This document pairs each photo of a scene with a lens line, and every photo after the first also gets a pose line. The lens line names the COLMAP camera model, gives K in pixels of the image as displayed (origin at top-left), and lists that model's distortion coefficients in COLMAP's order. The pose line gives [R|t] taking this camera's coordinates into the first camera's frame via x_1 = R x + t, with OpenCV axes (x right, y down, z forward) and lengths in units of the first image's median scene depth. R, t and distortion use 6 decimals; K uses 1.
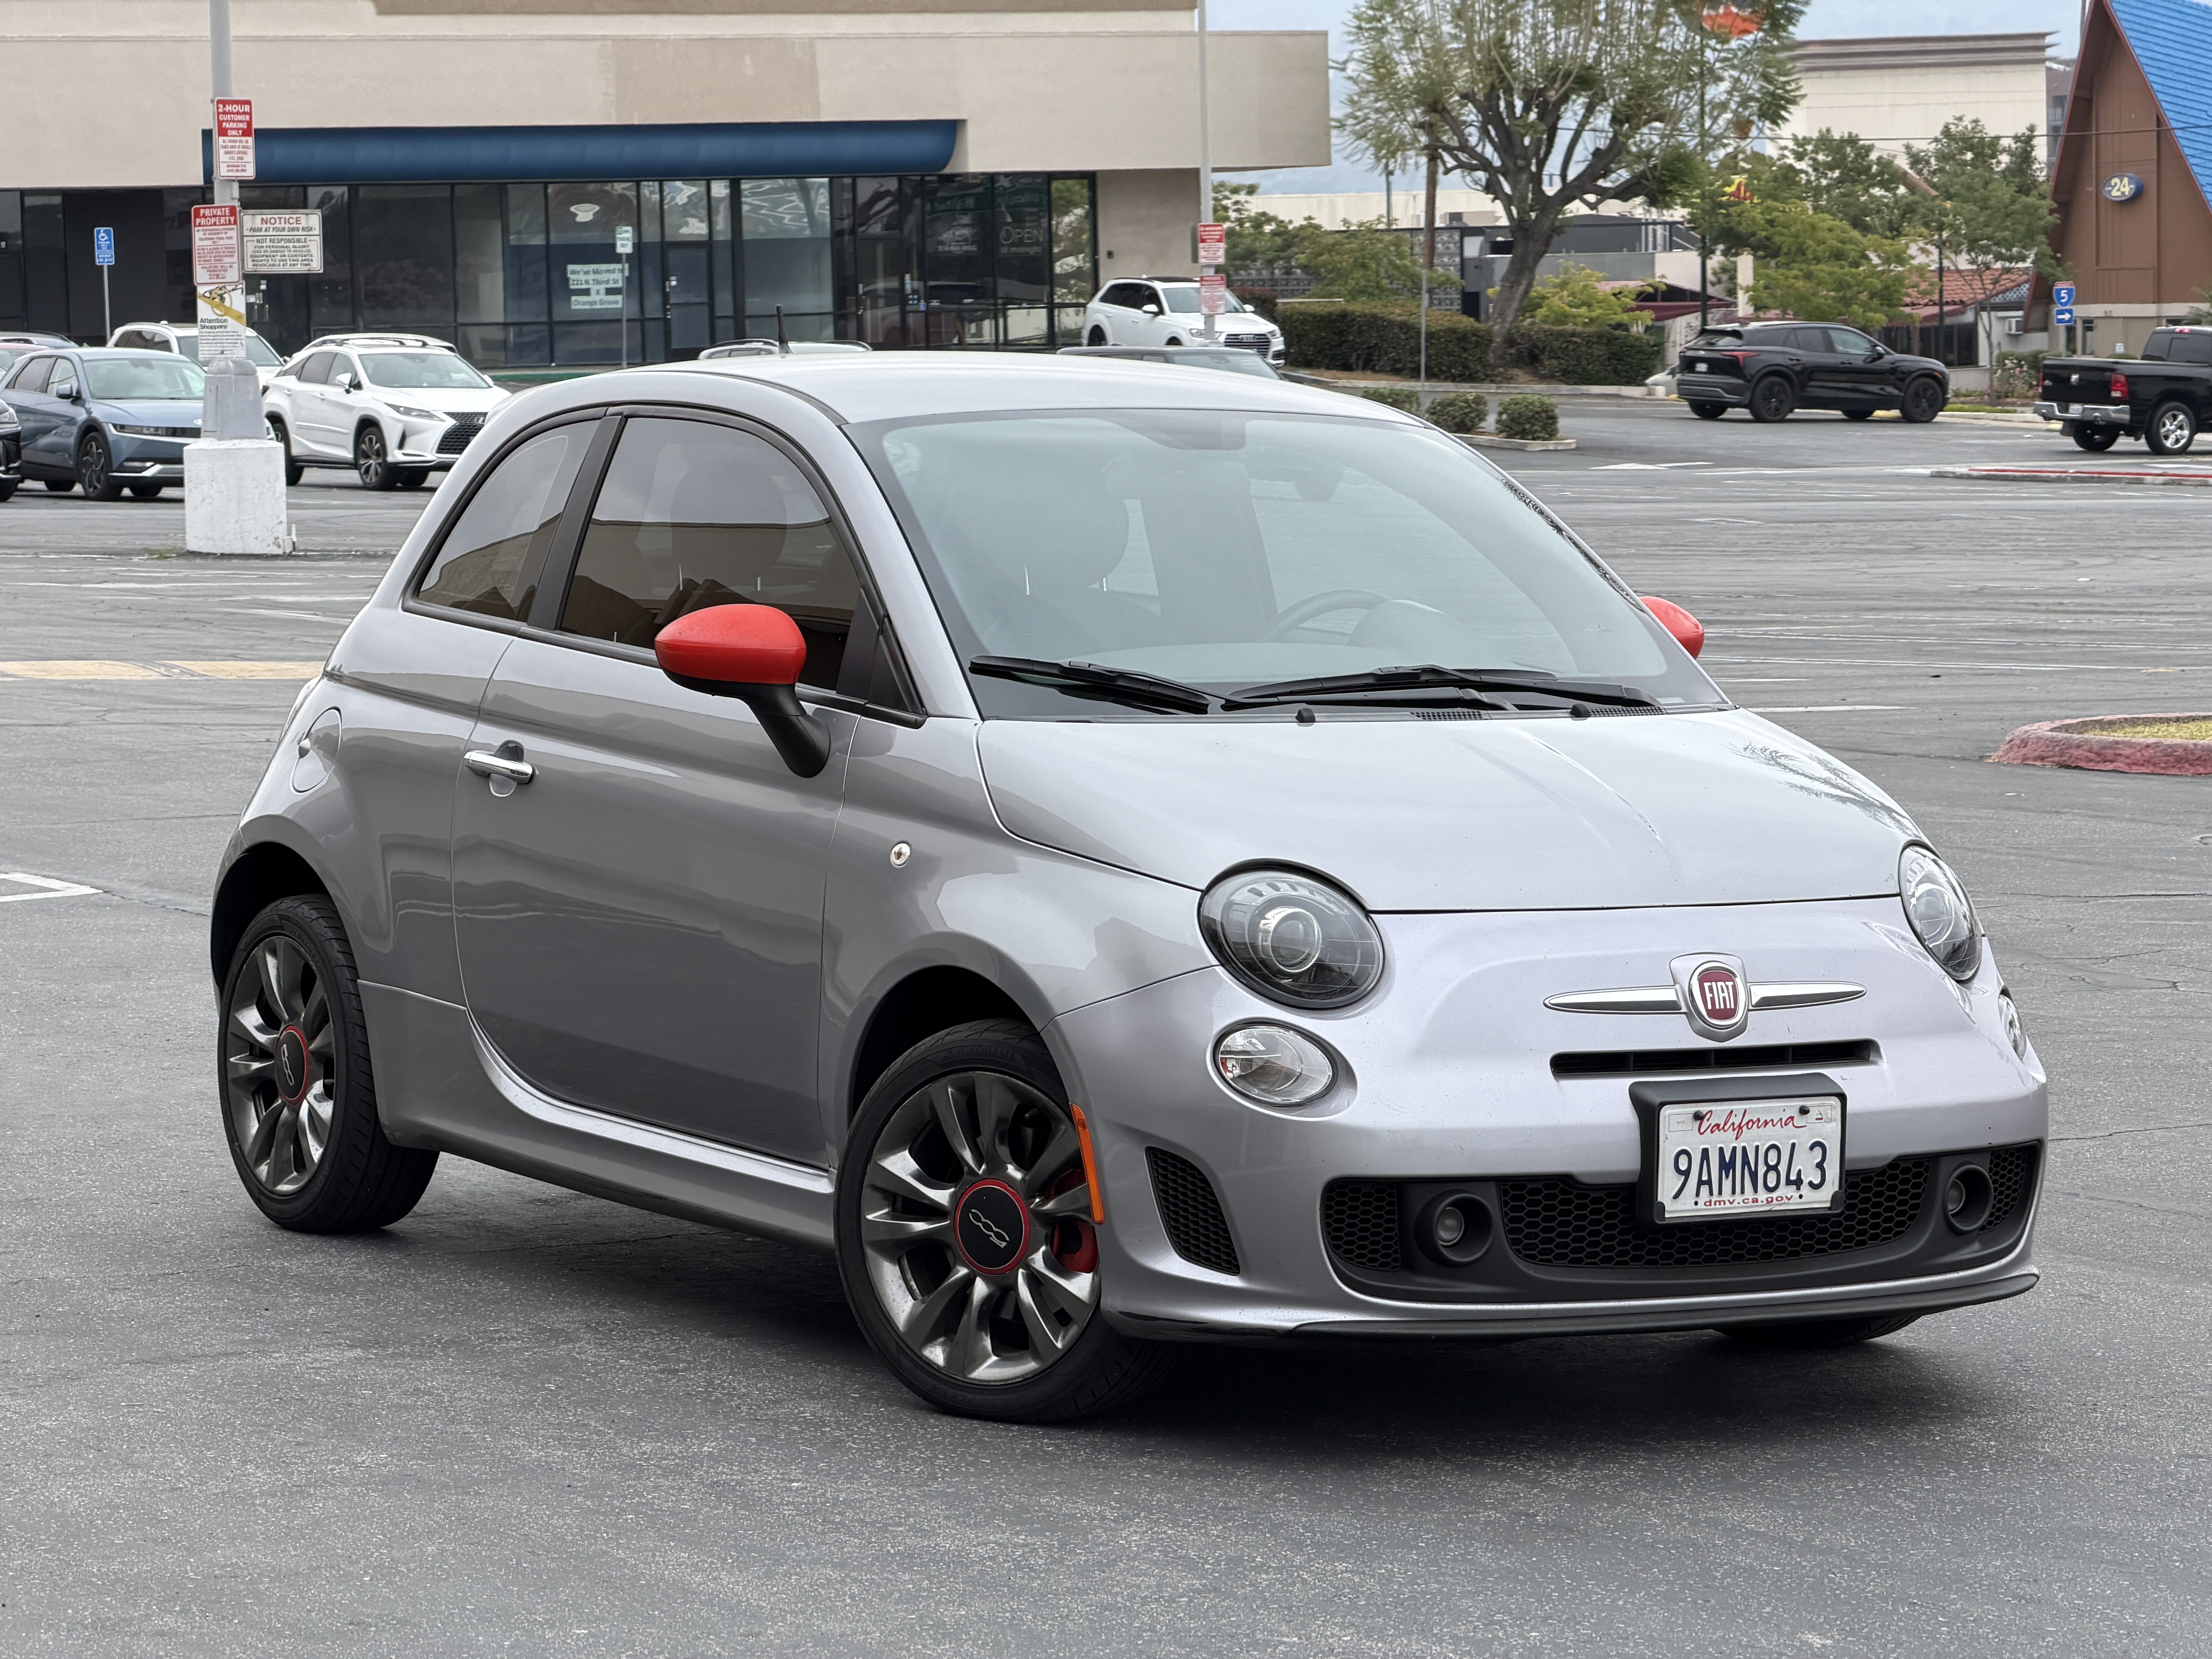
lens RADIAL K [[6785.6, 0, 1106.0], [0, 6785.6, 829.5], [0, 0, 1]] dist [0.077758, 1.814309]
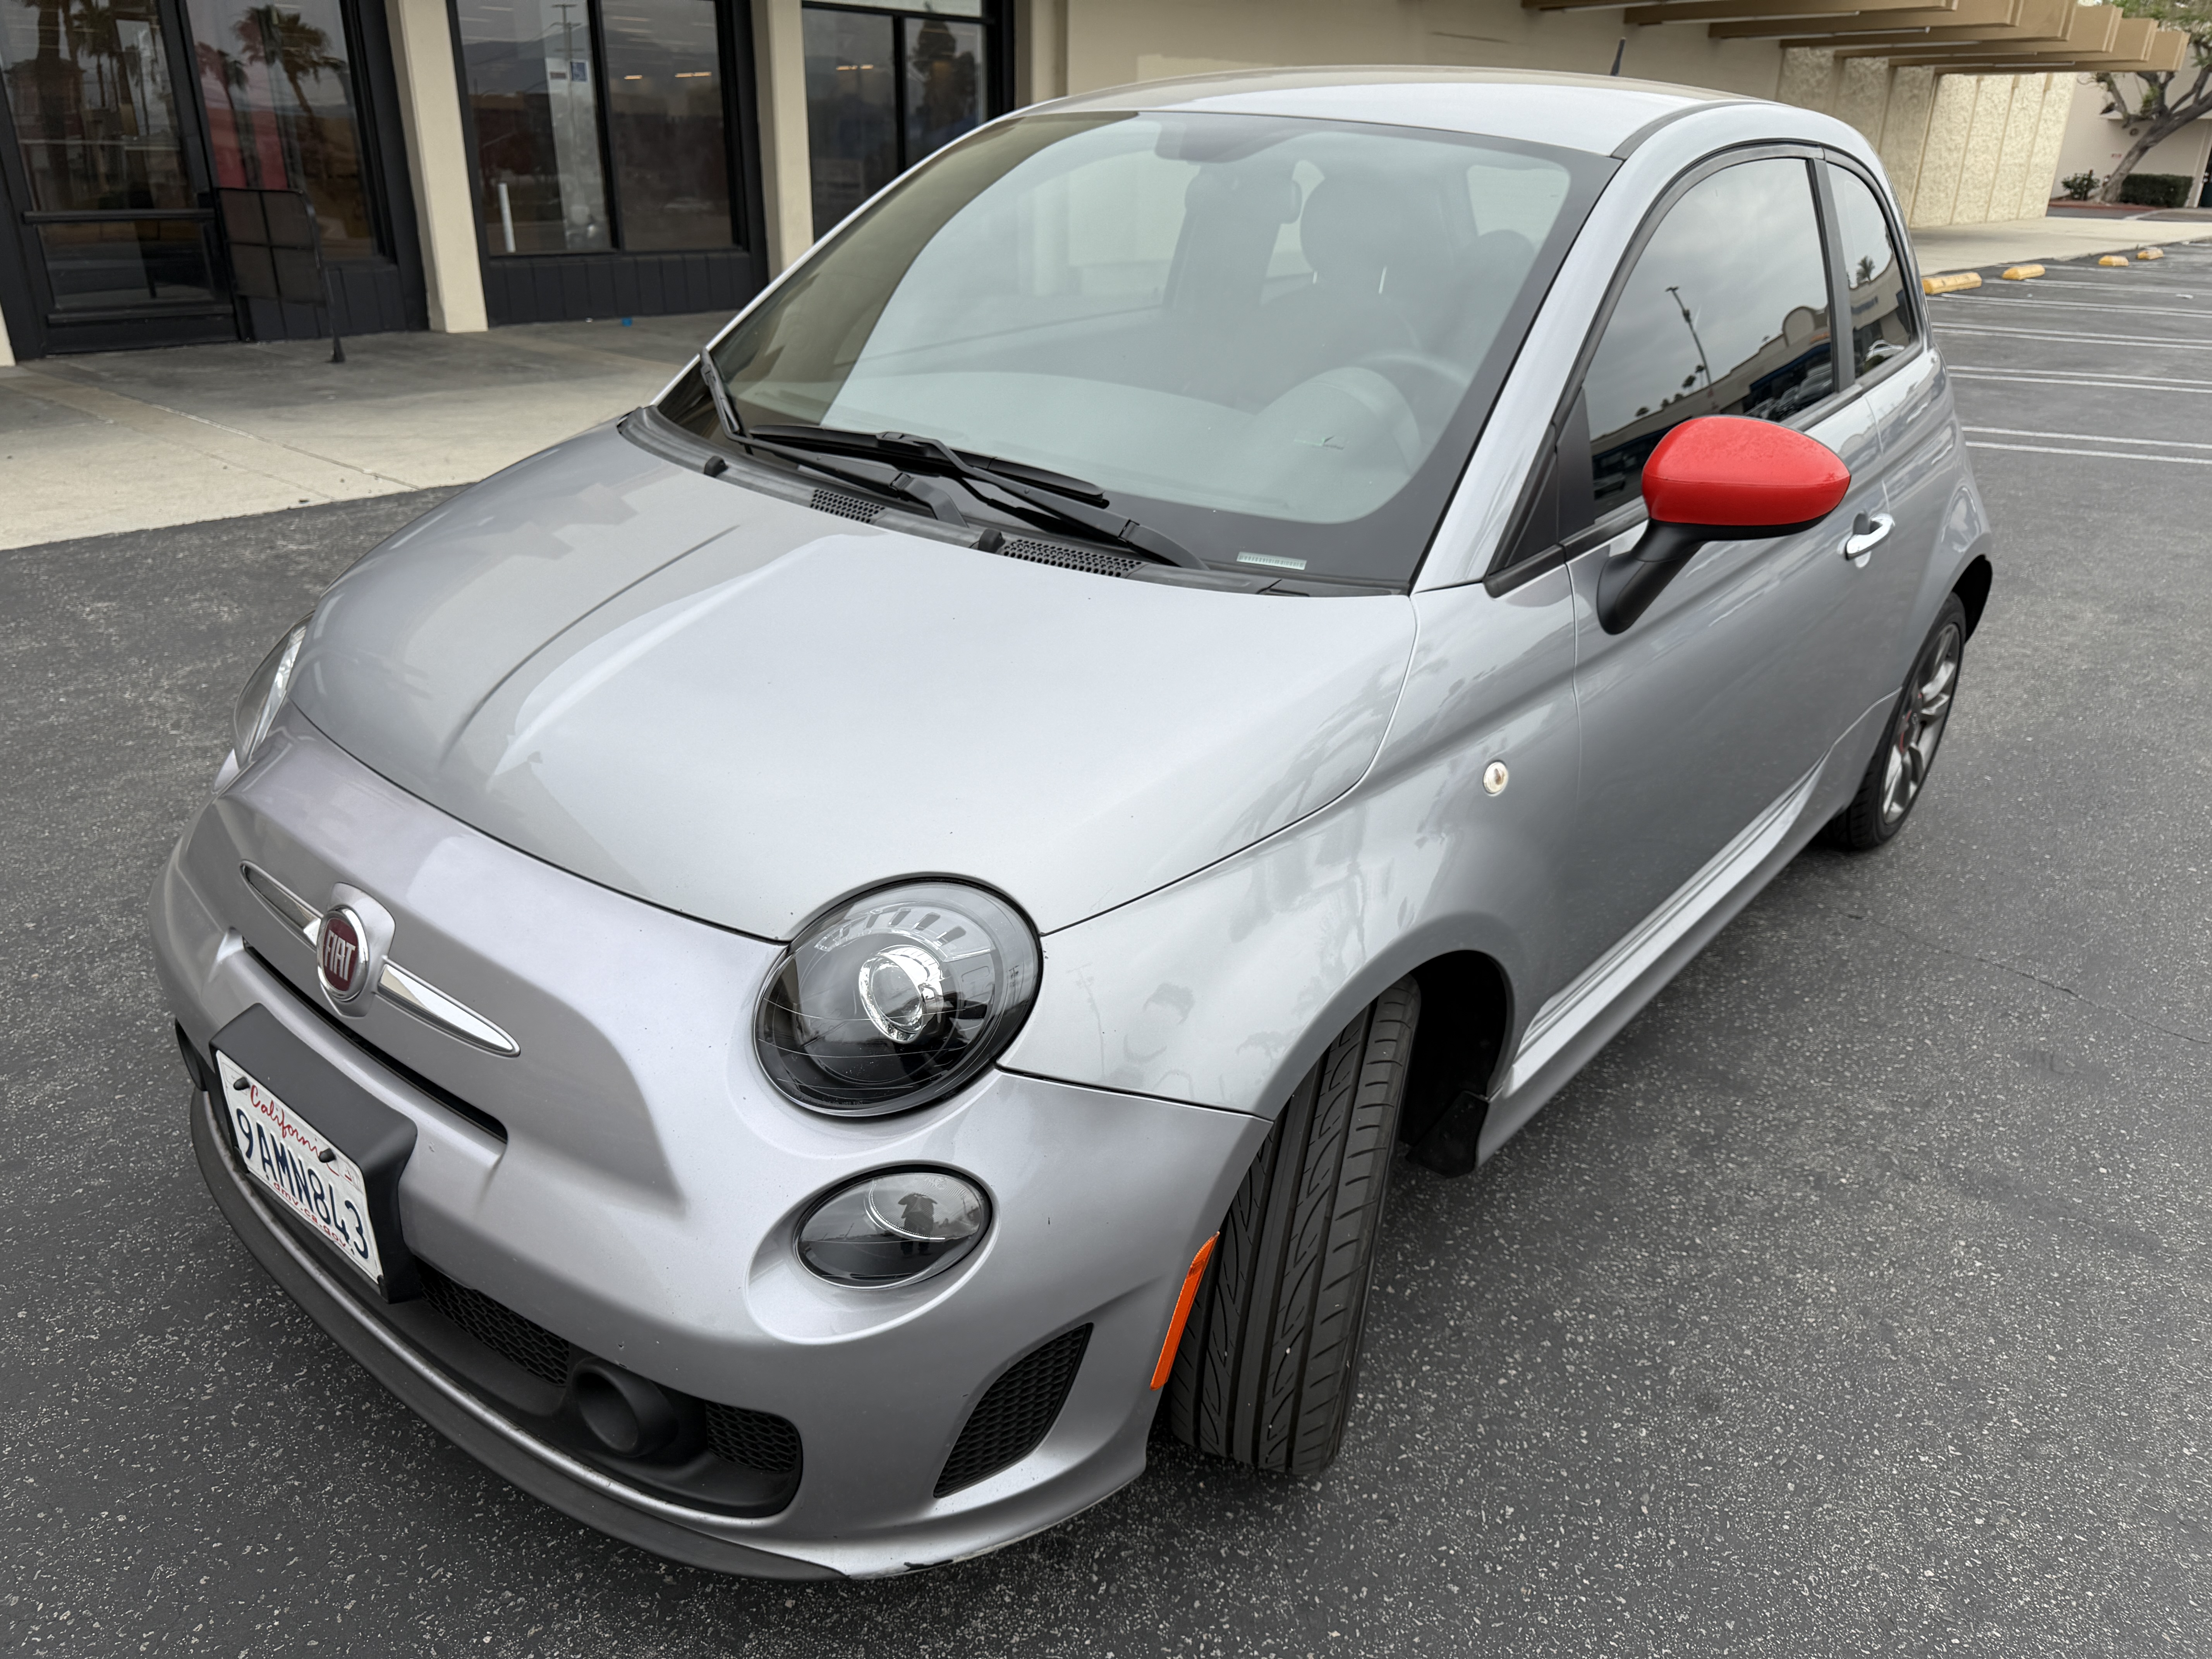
lens RADIAL K [[1584.1, 0, 1108.4], [0, 1584.1, 843.2], [0, 0, 1]] dist [0.002975, -0.008365]
pose [[0.328731, 0.399947, -0.855557, 0.257934], [-0.098574, 0.915486, 0.390087, -0.060924], [0.939265, -0.043898, 0.340373, 1.023852]]
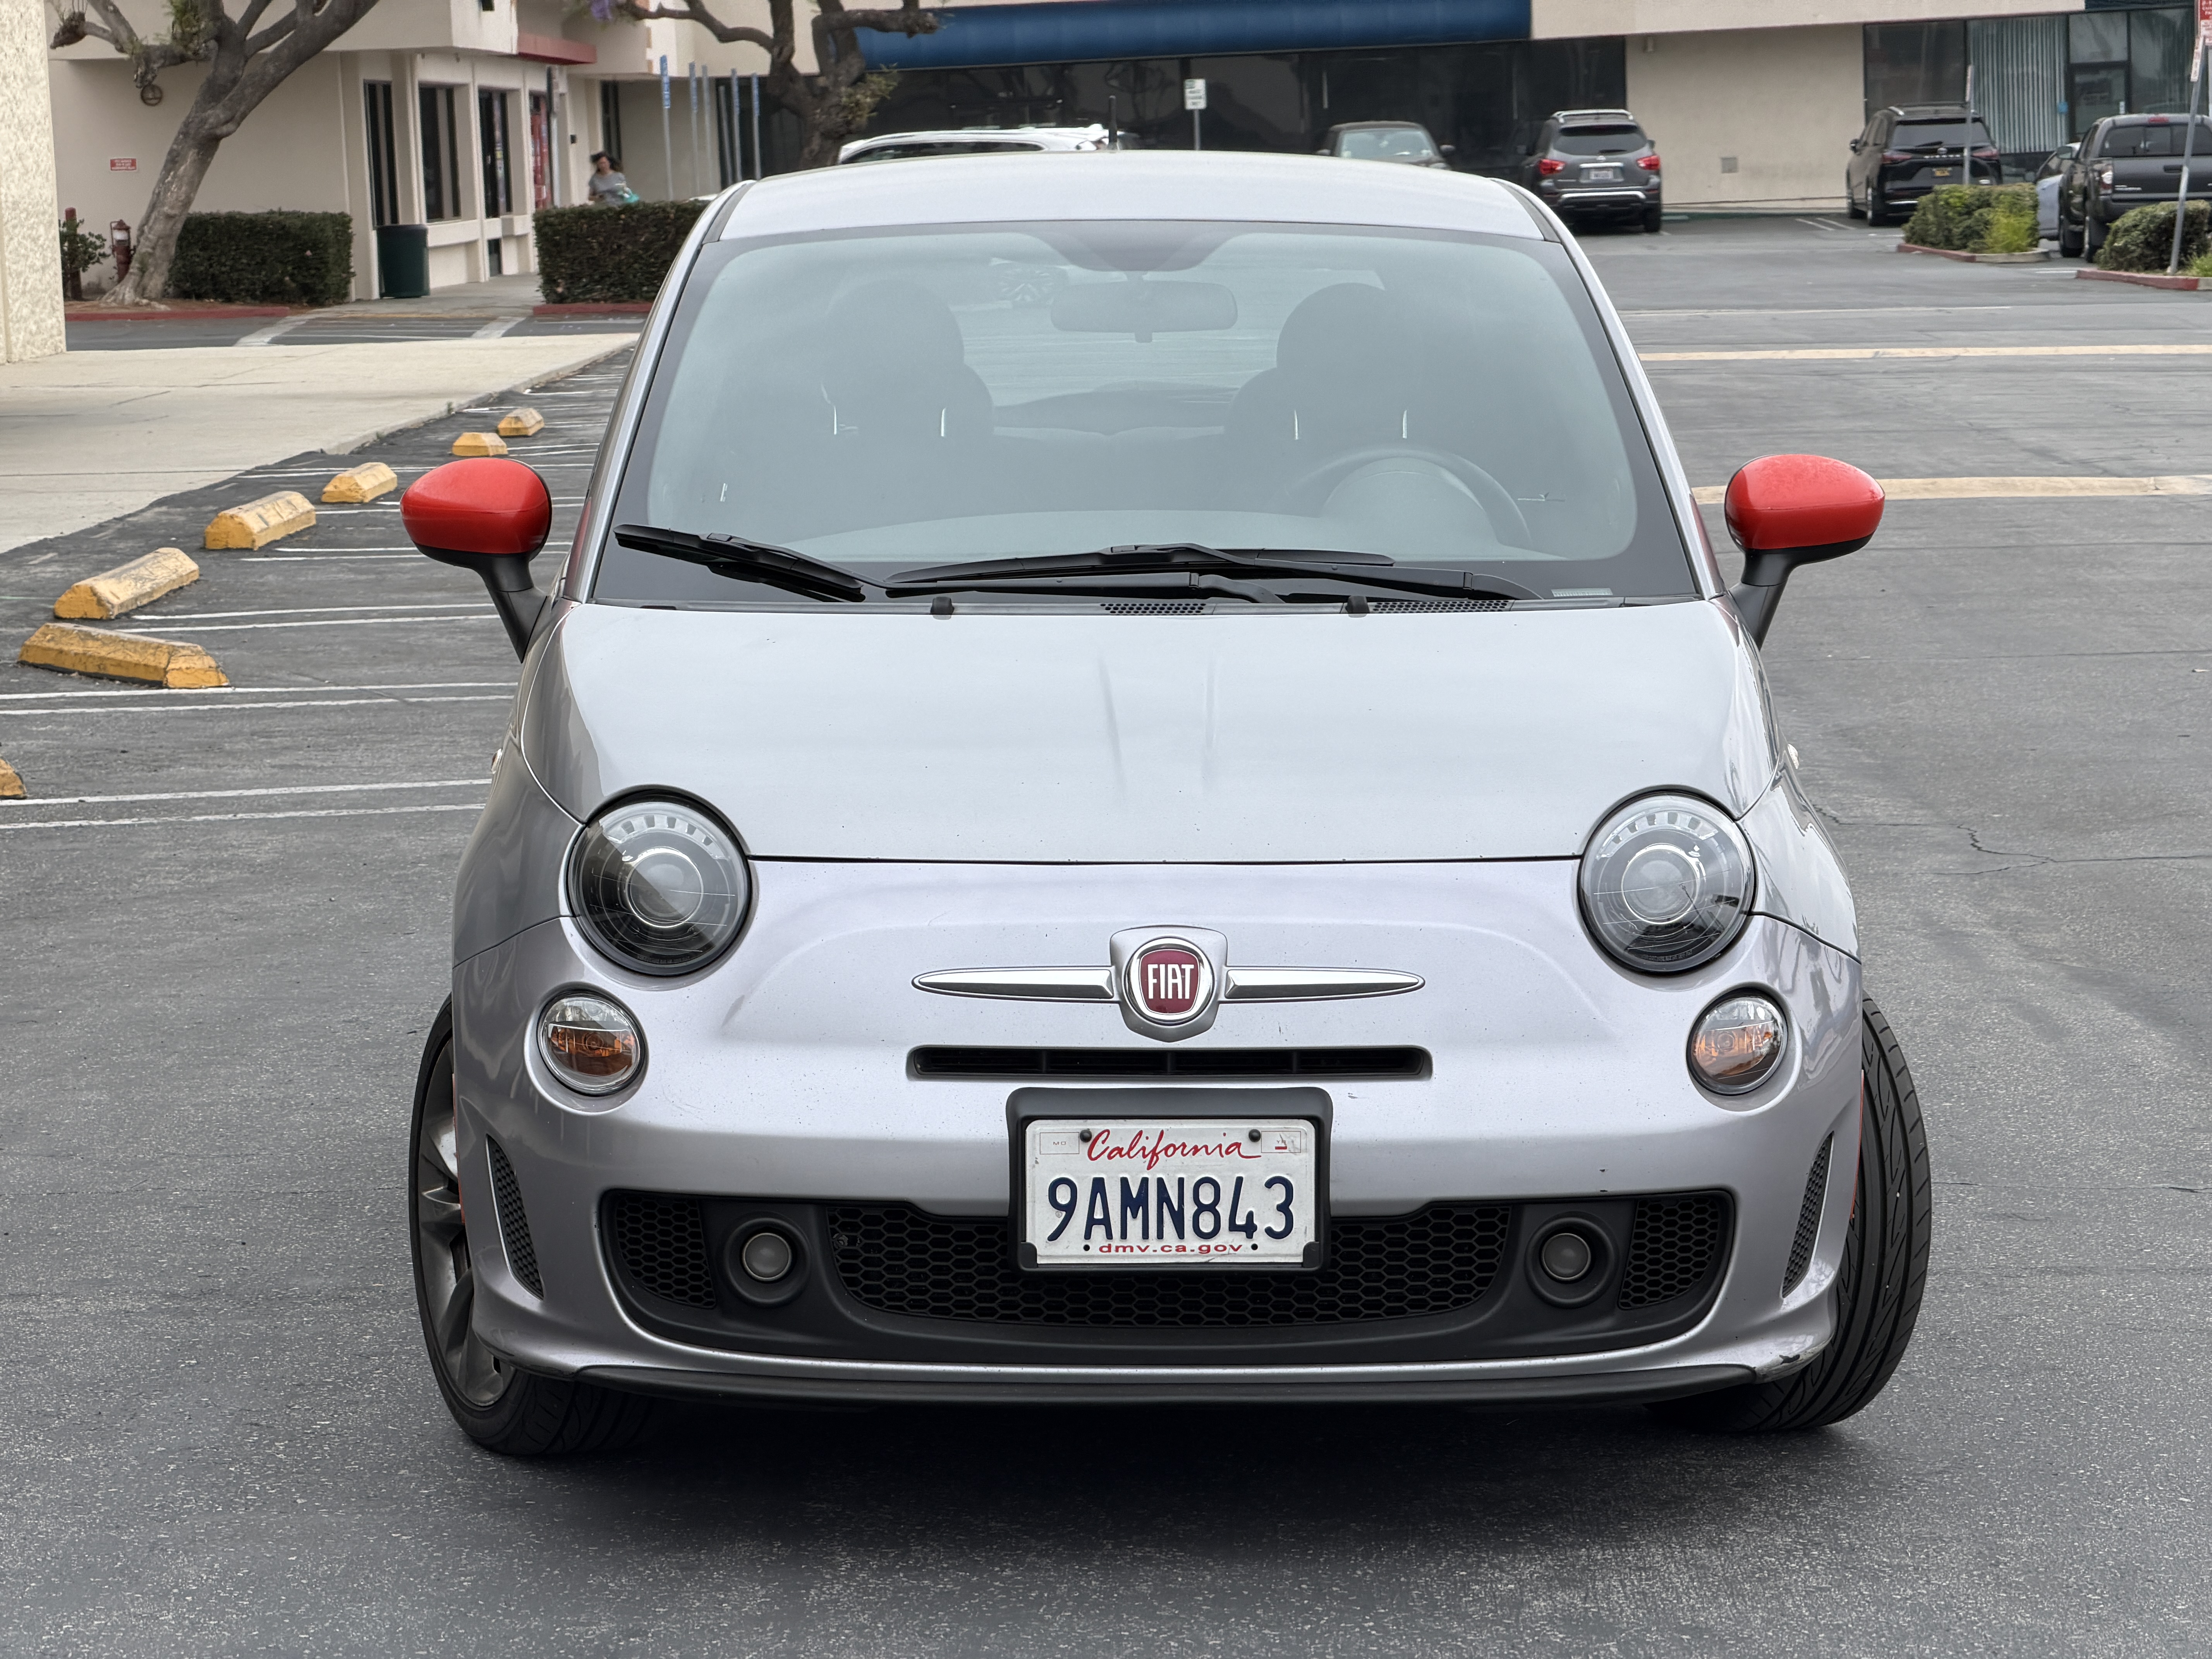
lens RADIAL K [[6785.6, 0, 1106.0], [0, 6785.6, 829.5], [0, 0, 1]] dist [0.077758, 1.814309]
pose [[0.865415, 0.037376, -0.499660, 0.472542], [-0.021465, 0.999064, 0.037555, -0.021939], [0.500596, -0.021776, 0.865407, 0.327227]]
